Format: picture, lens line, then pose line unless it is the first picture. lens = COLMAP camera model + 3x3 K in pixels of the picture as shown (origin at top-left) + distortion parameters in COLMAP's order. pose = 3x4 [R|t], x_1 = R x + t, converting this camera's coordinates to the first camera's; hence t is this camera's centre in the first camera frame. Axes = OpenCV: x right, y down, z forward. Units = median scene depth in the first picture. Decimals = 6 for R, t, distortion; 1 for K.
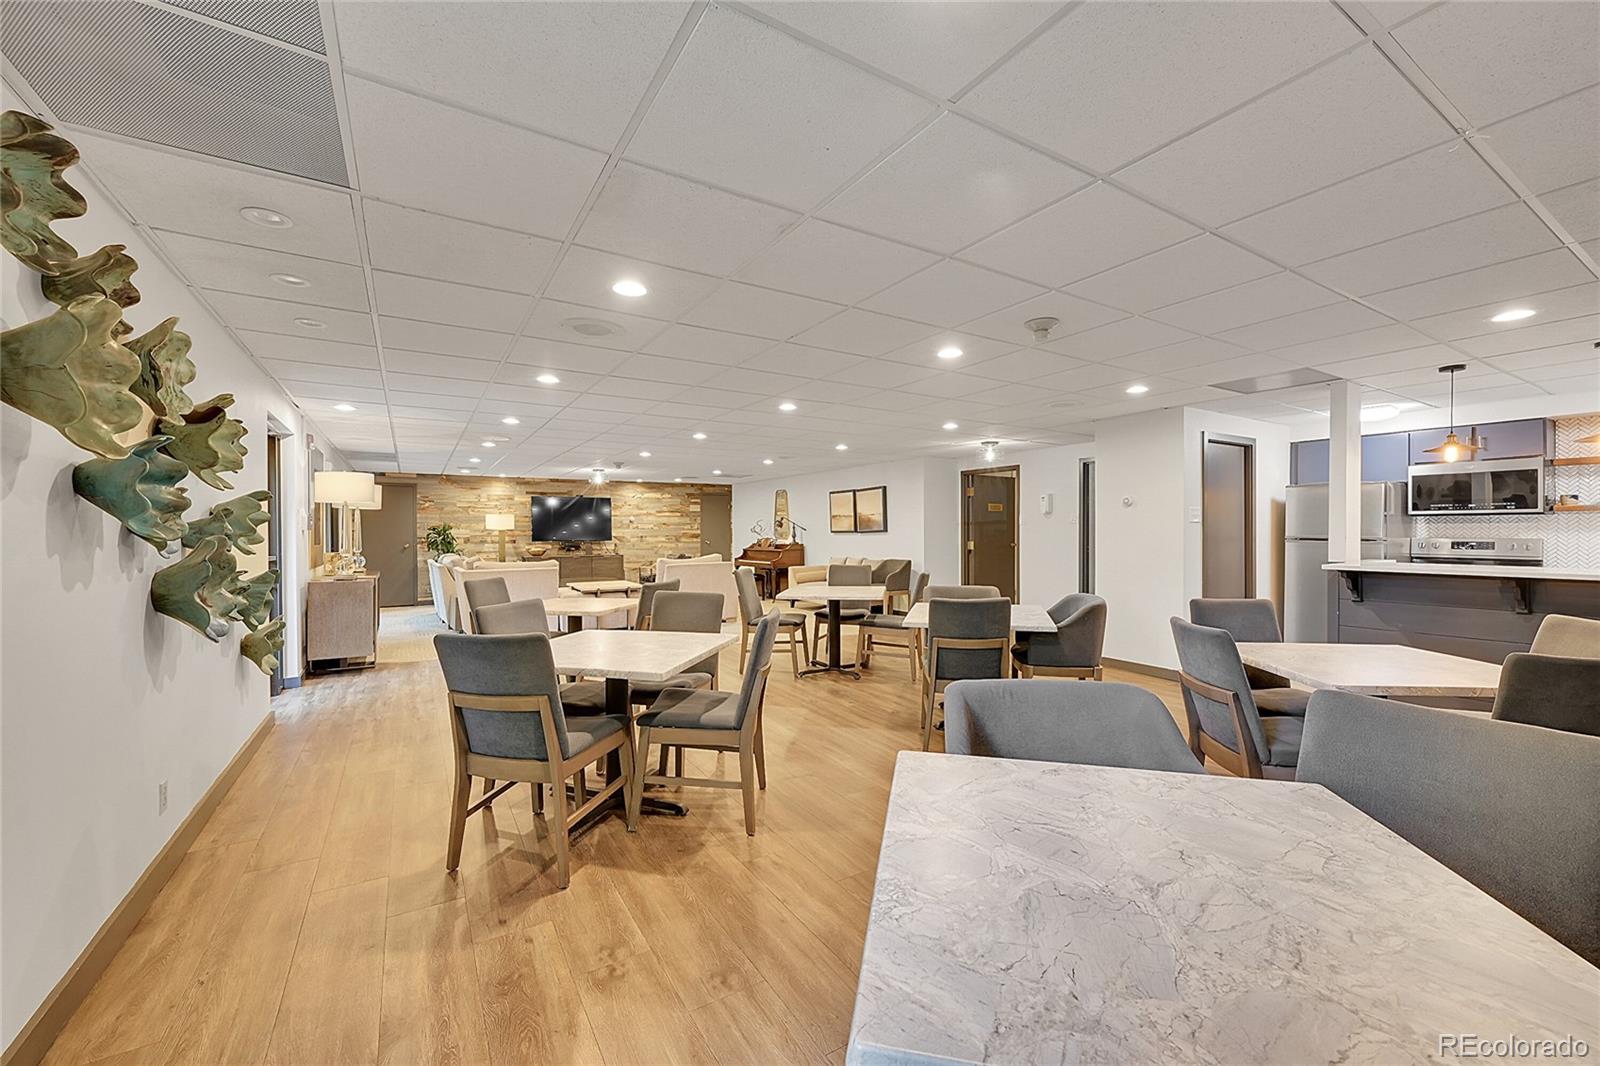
lens RADIAL K [[633.8, 0, 801.9], [0, 633.8, 530.8], [0, 0, 1]] dist [0.000146, -0.000667]
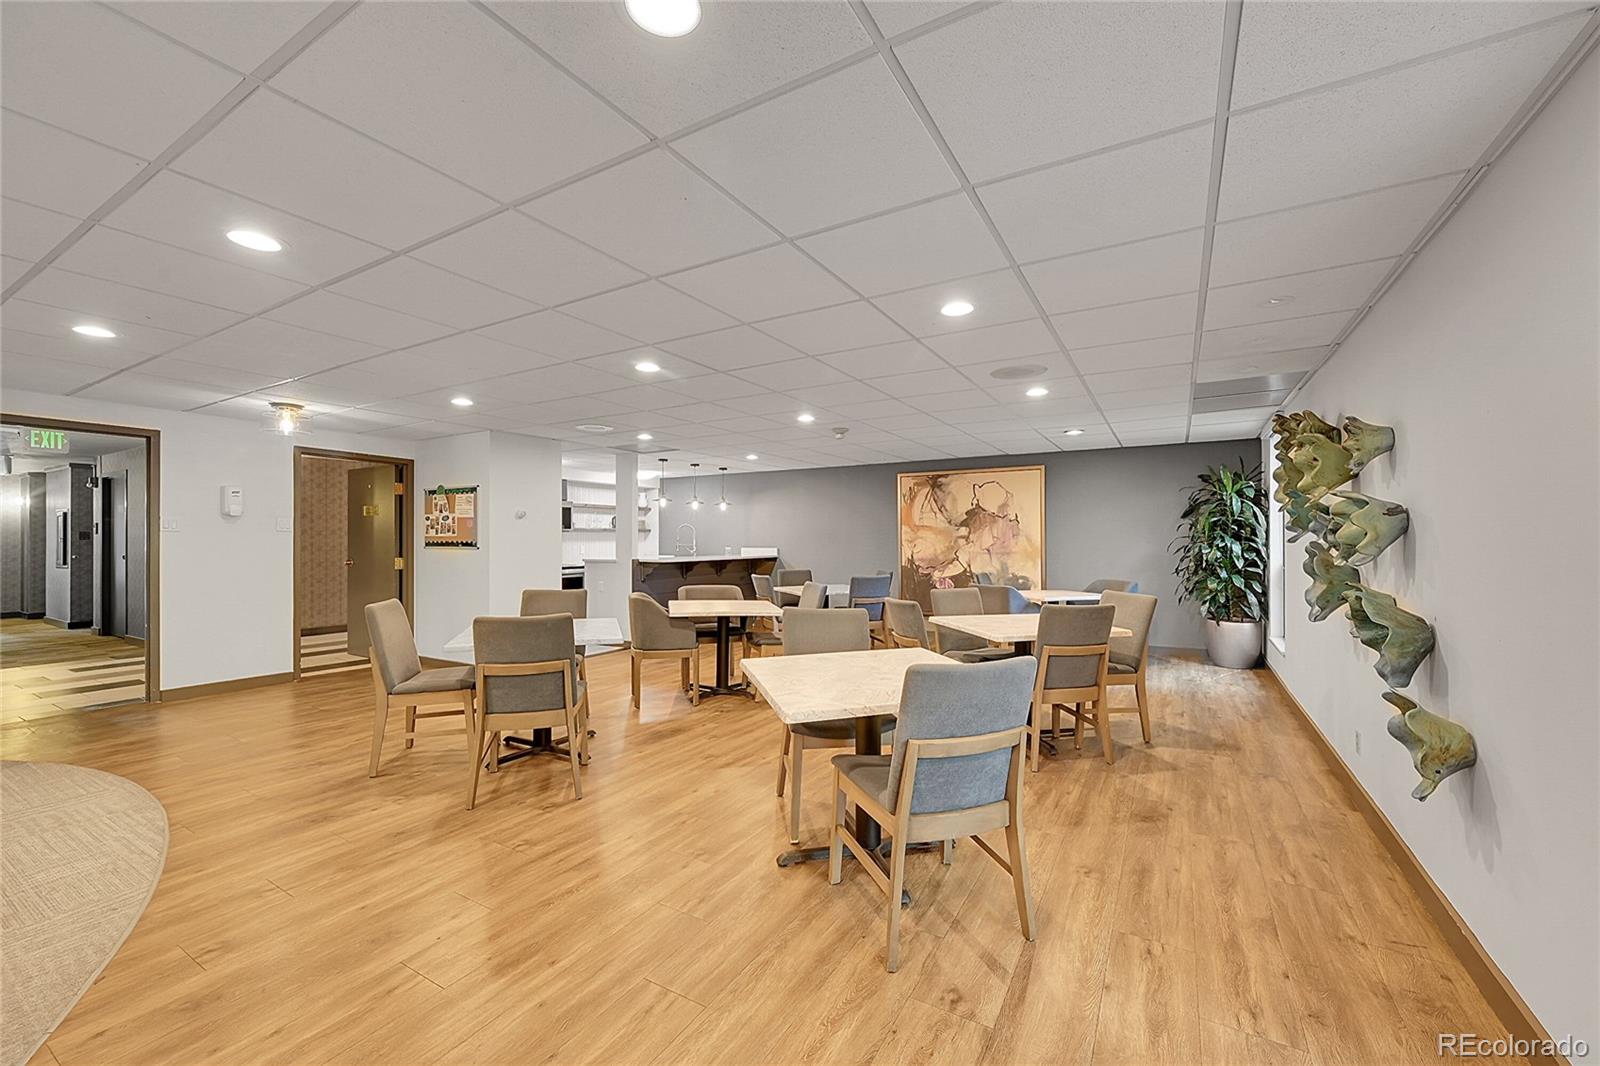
lens RADIAL K [[633.8, 0, 807.1], [0, 633.8, 539.2], [0, 0, 1]] dist [0.000146, -0.000667]
pose [[-0.470326, 0.007823, 0.882458, -0.549067], [0.004739, 0.999969, -0.006339, 0.003969], [-0.882480, 0.001201, -0.470349, 0.878730]]
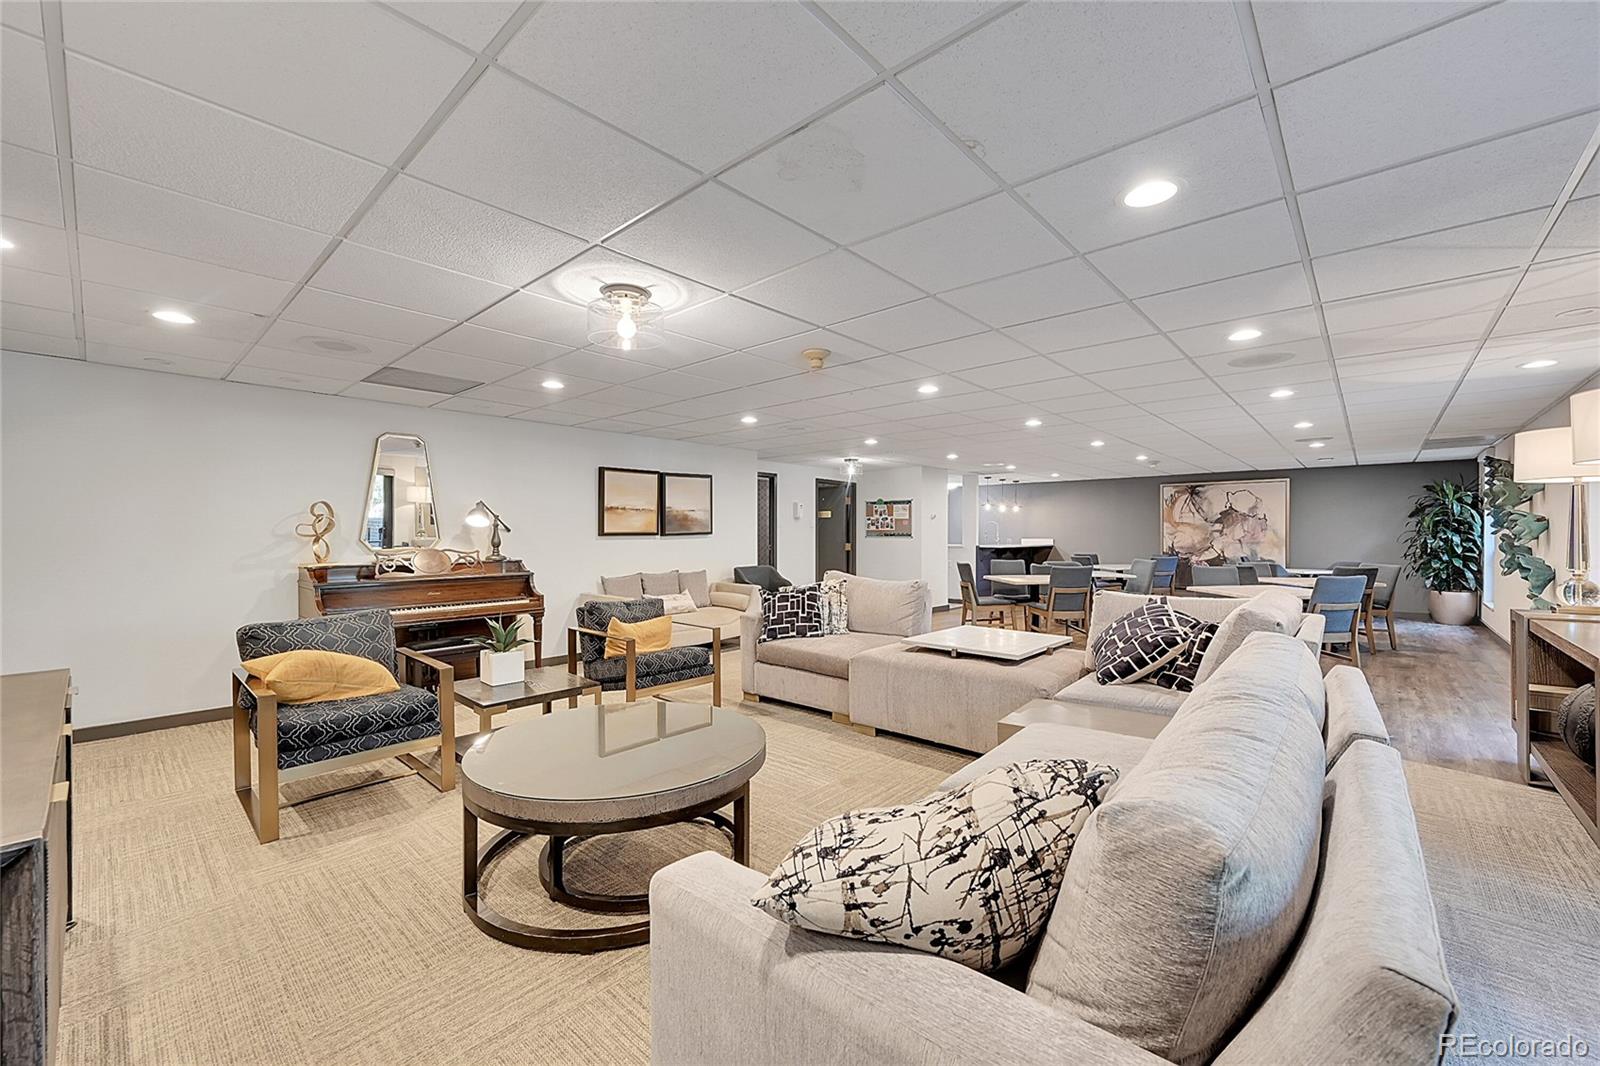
lens RADIAL K [[633.8, 0, 806.7], [0, 633.8, 538.4], [0, 0, 1]] dist [0.000146, -0.000667]
pose [[-0.282299, -0.001650, 0.959325, -0.772322], [0.001707, 0.999996, 0.002222, 0.006218], [-0.959325, 0.002264, -0.282295, 1.299365]]
